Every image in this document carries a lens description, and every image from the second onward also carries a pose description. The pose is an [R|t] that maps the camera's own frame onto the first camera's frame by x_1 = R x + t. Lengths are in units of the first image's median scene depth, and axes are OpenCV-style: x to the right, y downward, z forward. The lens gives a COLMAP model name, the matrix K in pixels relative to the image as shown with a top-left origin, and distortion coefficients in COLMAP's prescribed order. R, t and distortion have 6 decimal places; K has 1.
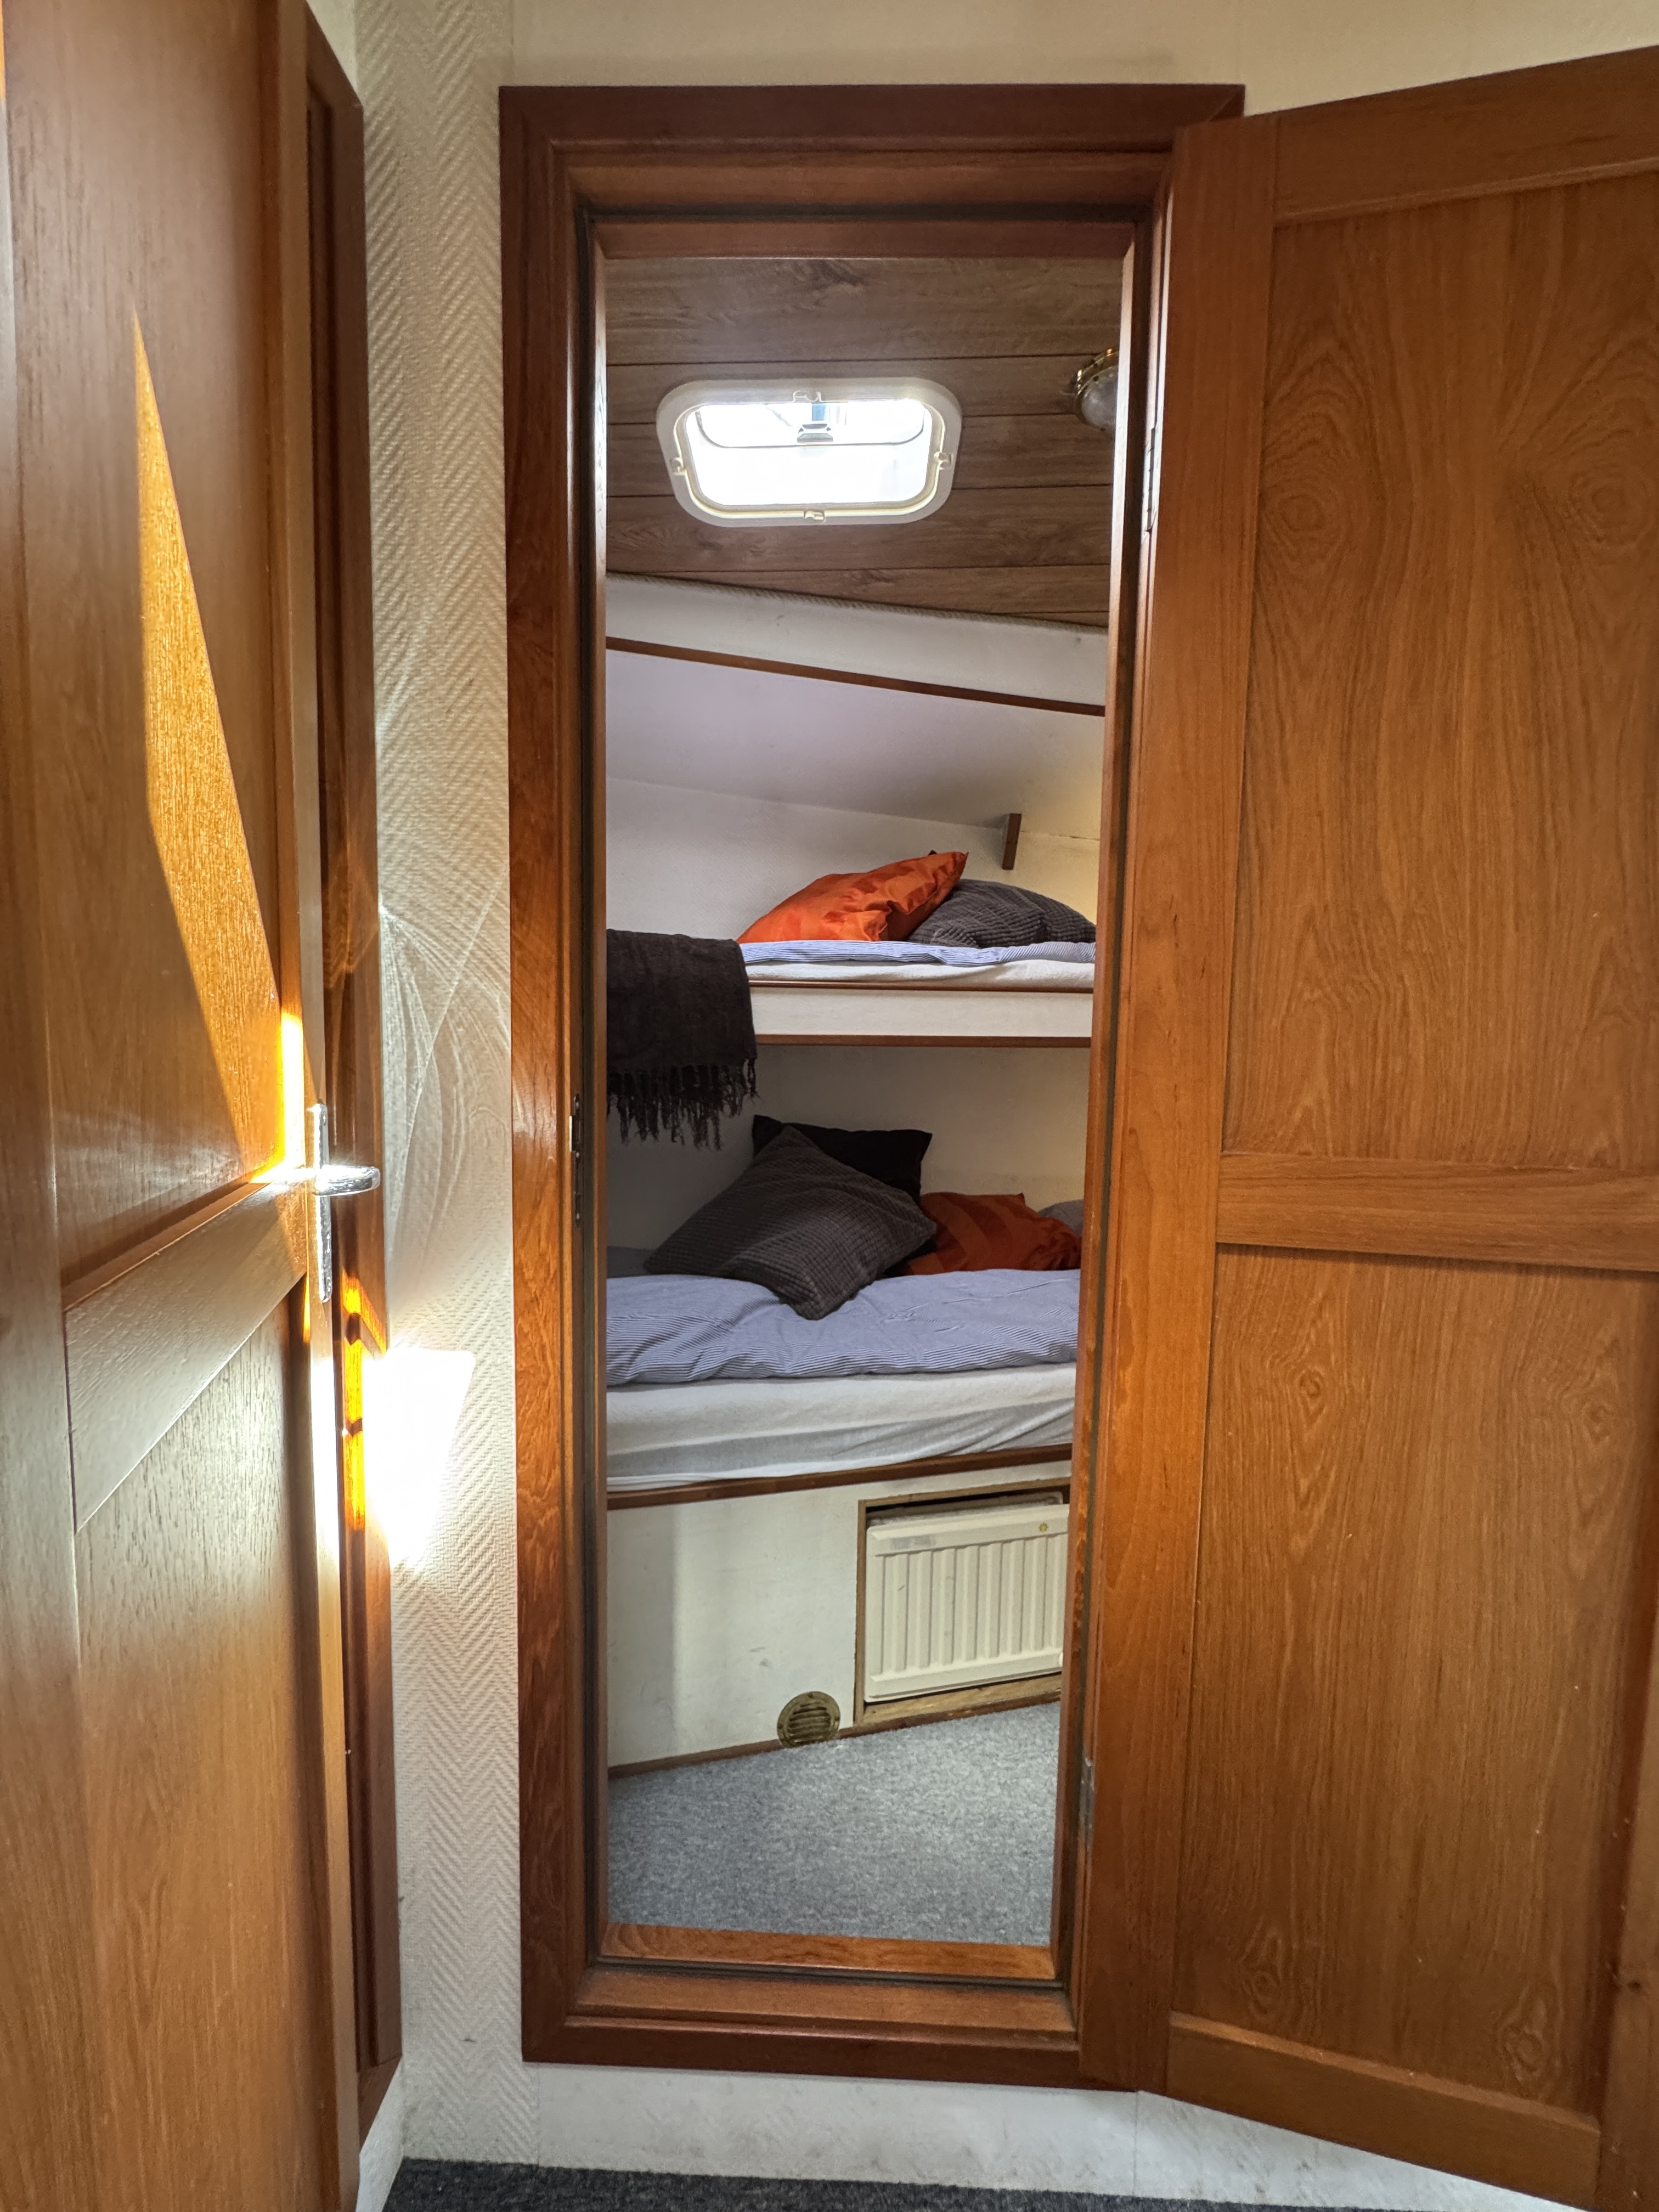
lens RADIAL K [[884.8, 0, 834.4], [0, 884.8, 1105.1], [0, 0, 1]] dist [-0.001796, 0.000126]
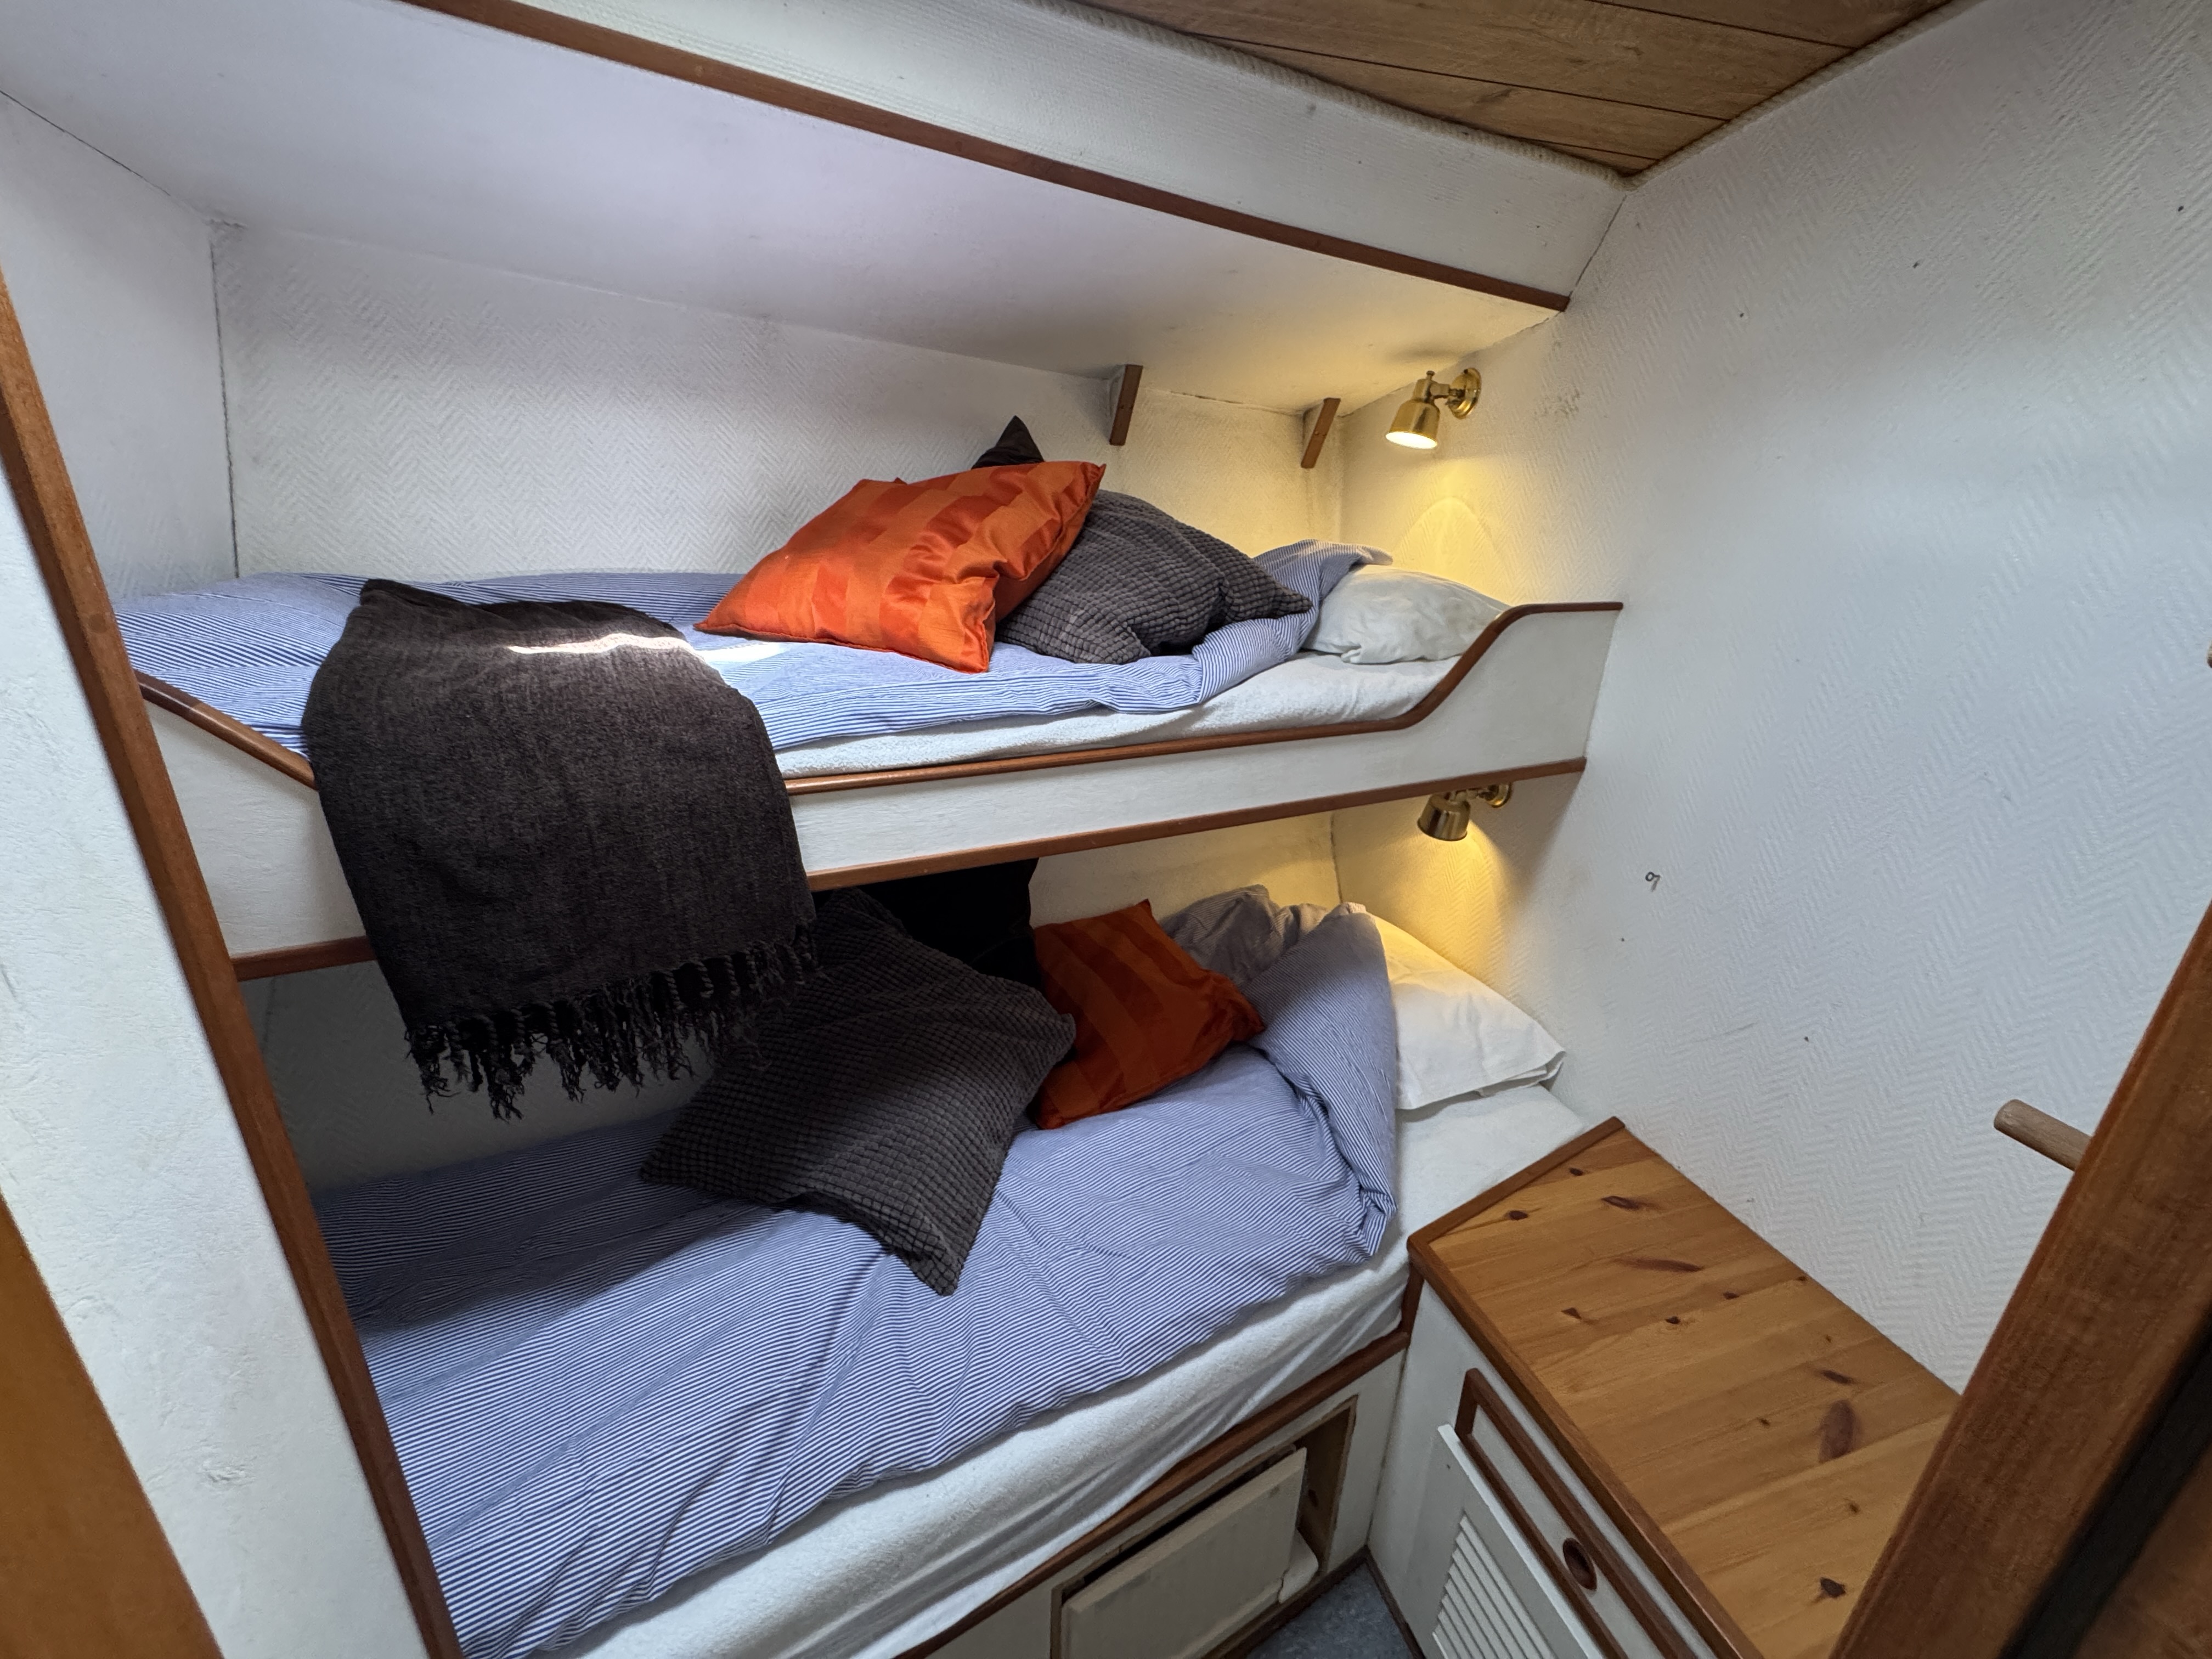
lens RADIAL K [[884.8, 0, 1106.0], [0, 884.8, 820.0], [0, 0, 1]] dist [-0.001796, 0.000126]
pose [[0.951752, -0.084063, 0.295129, -0.060917], [0.002537, 0.963869, 0.266365, -0.221563], [-0.306857, -0.252764, 0.917578, 0.374086]]
